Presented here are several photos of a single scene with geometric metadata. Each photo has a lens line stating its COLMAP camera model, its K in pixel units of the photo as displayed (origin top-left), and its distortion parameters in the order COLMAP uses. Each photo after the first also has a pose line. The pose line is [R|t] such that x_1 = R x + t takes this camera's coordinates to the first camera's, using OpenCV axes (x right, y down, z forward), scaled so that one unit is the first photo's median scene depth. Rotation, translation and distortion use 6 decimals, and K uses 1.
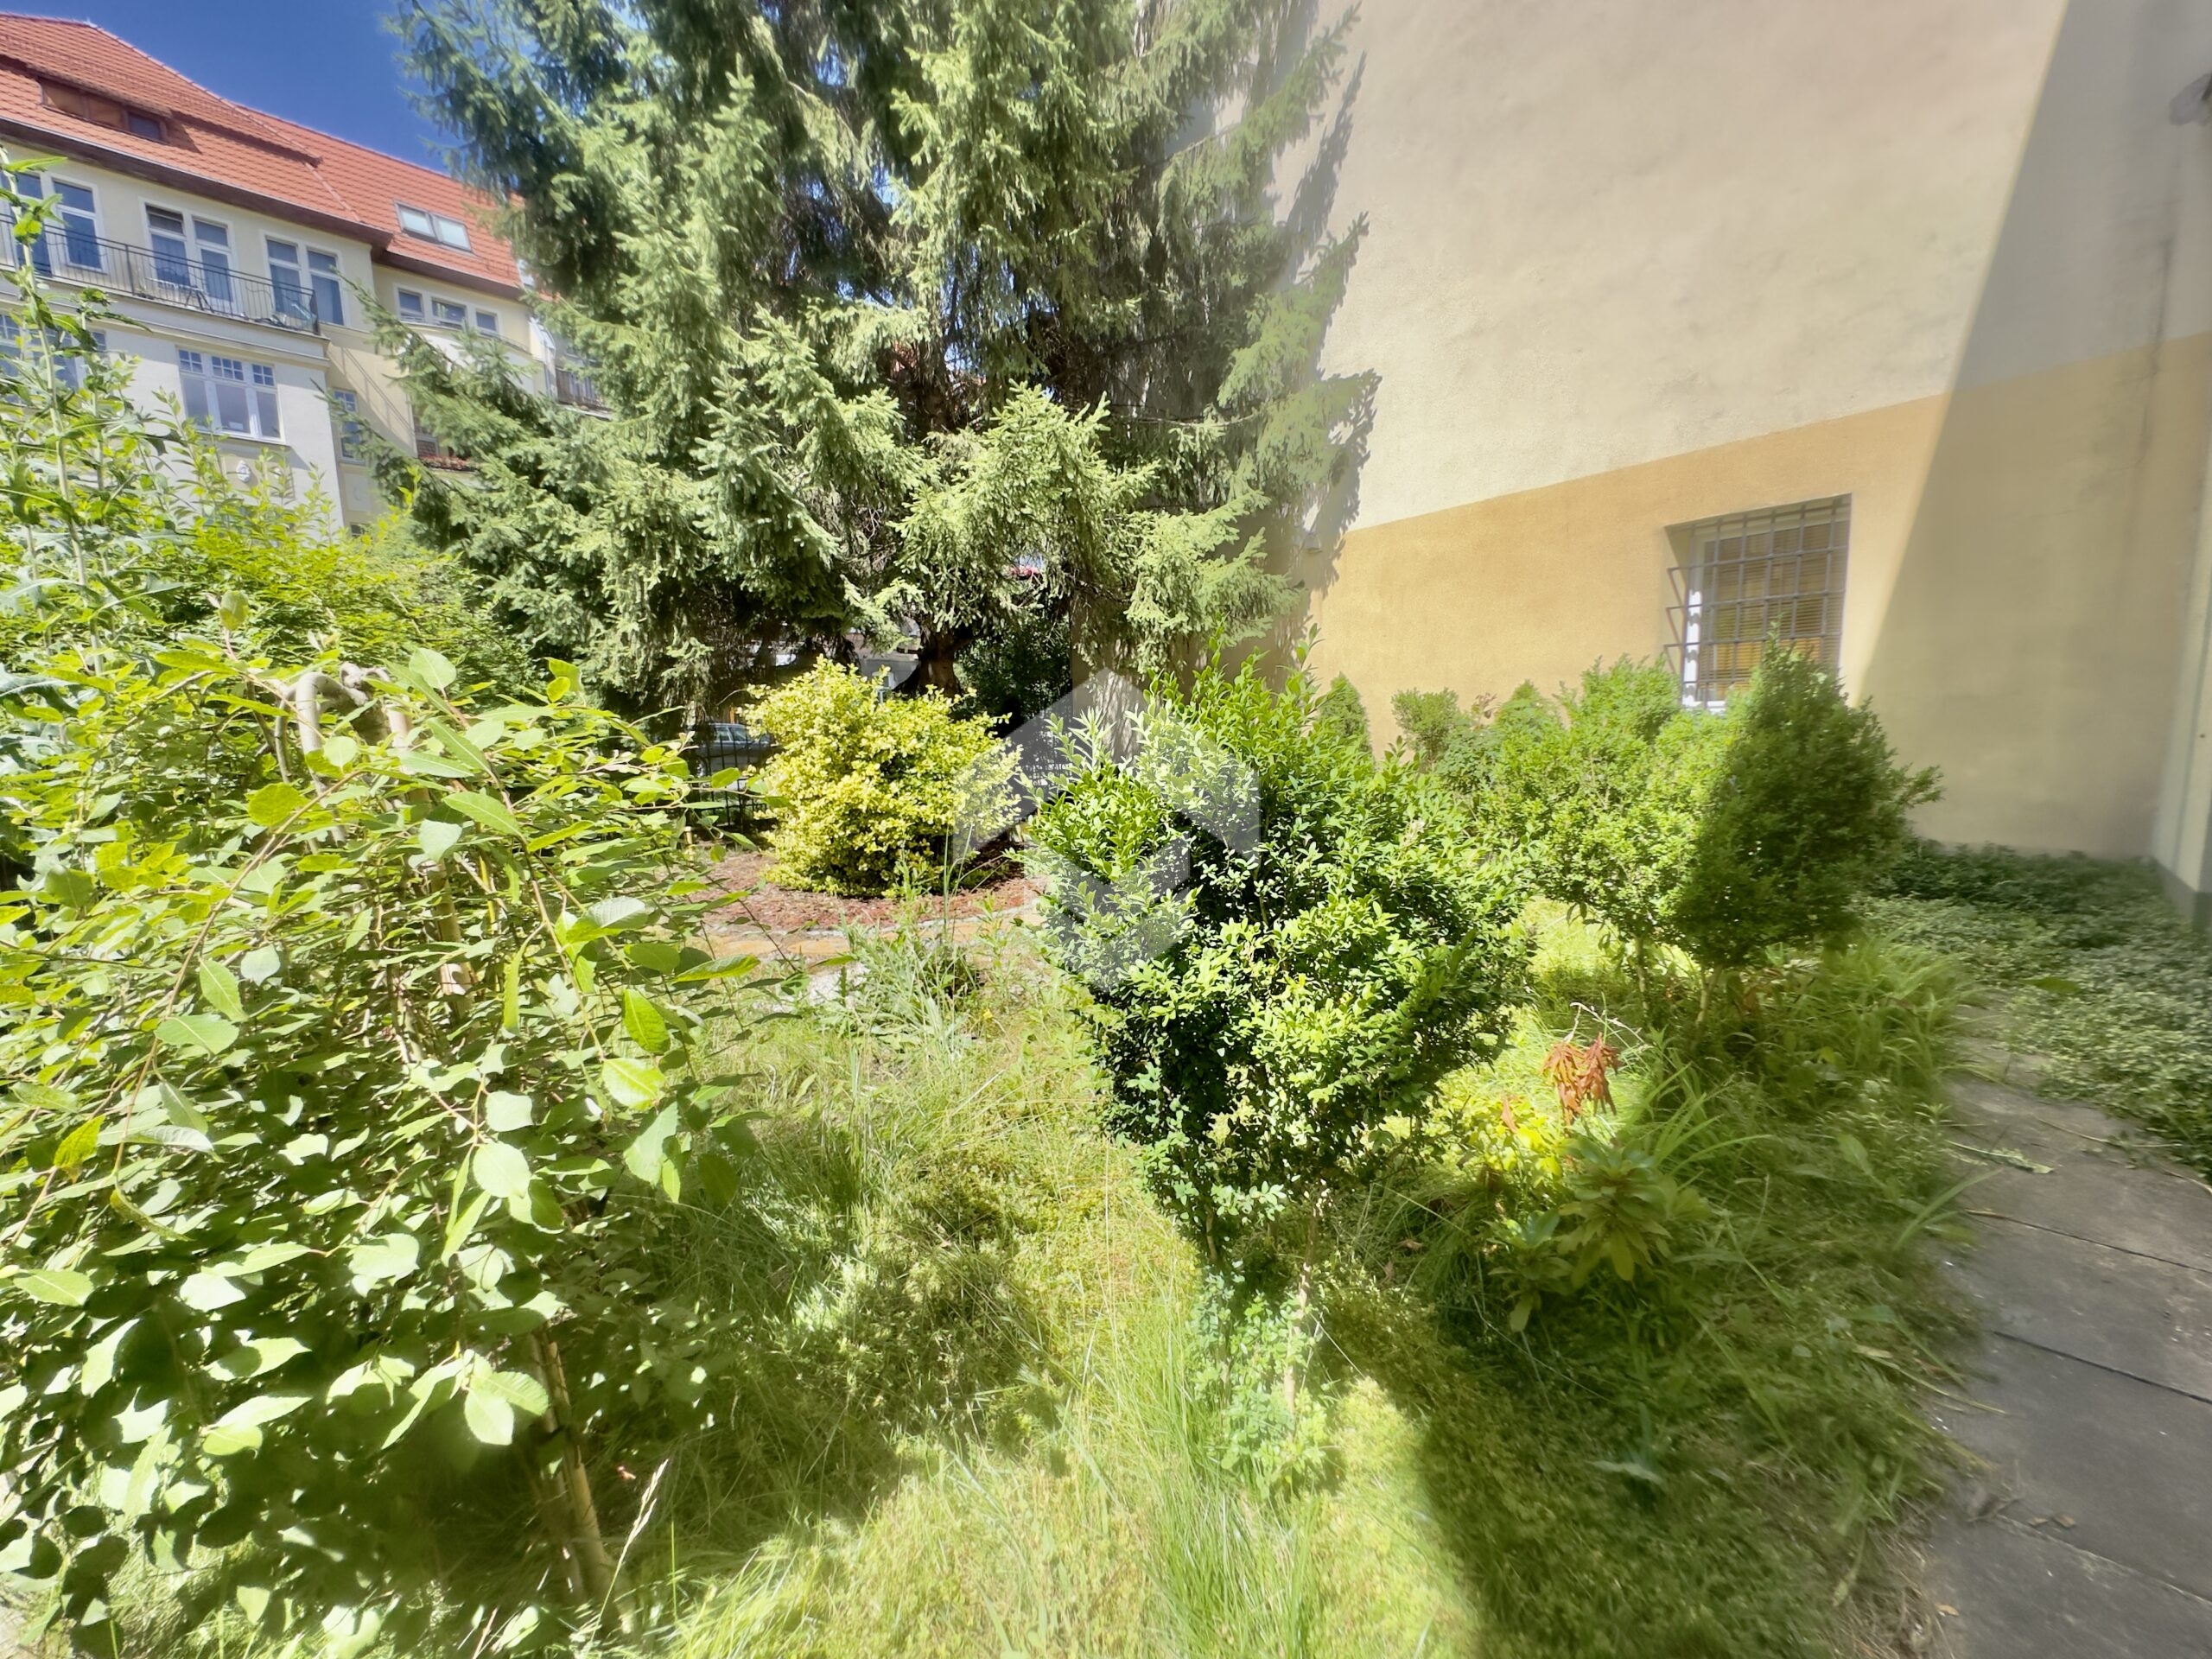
lens RADIAL K [[879.3, 0, 1106.0], [0, 879.3, 829.5], [0, 0, 1]] dist [-0.002900, 0.000526]
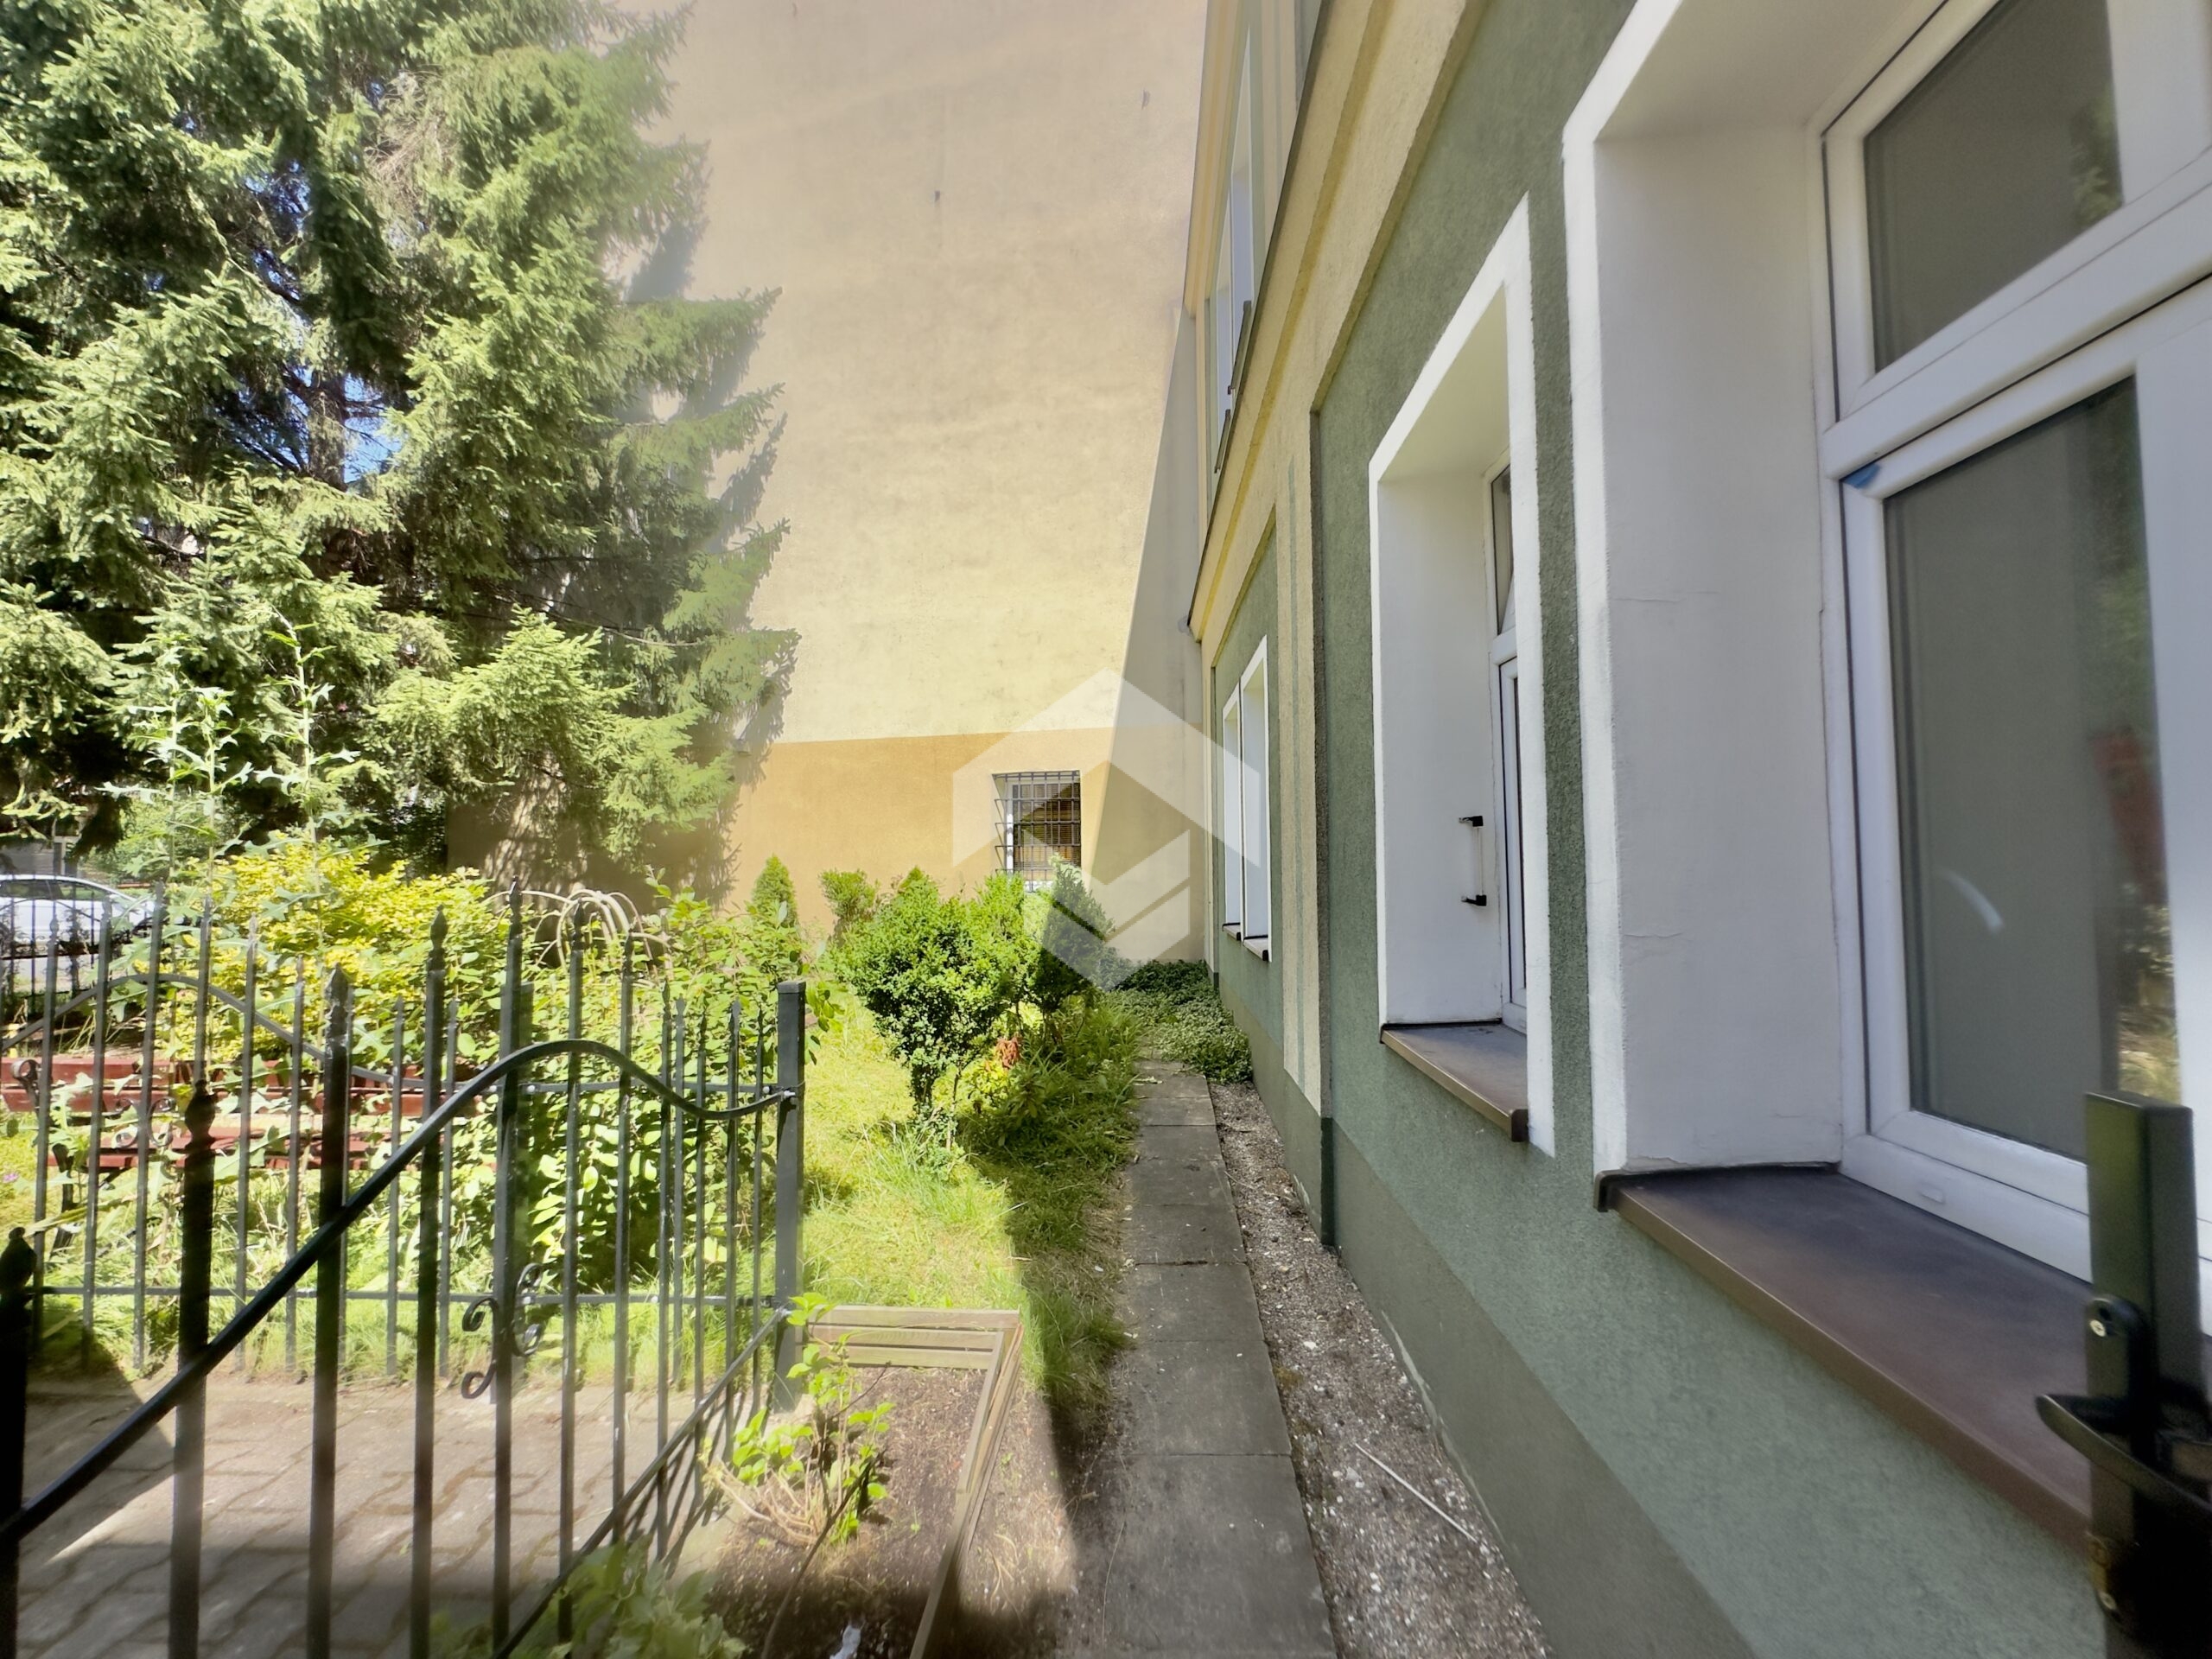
lens RADIAL K [[888.5, 0, 1106.0], [0, 888.5, 829.5], [0, 0, 1]] dist [-0.024194, 0.000015]
pose [[0.754515, 0.043216, 0.654859, -0.229238], [0.077002, 0.985108, -0.153730, 0.019833], [-0.651750, 0.166417, 0.739951, -0.278901]]
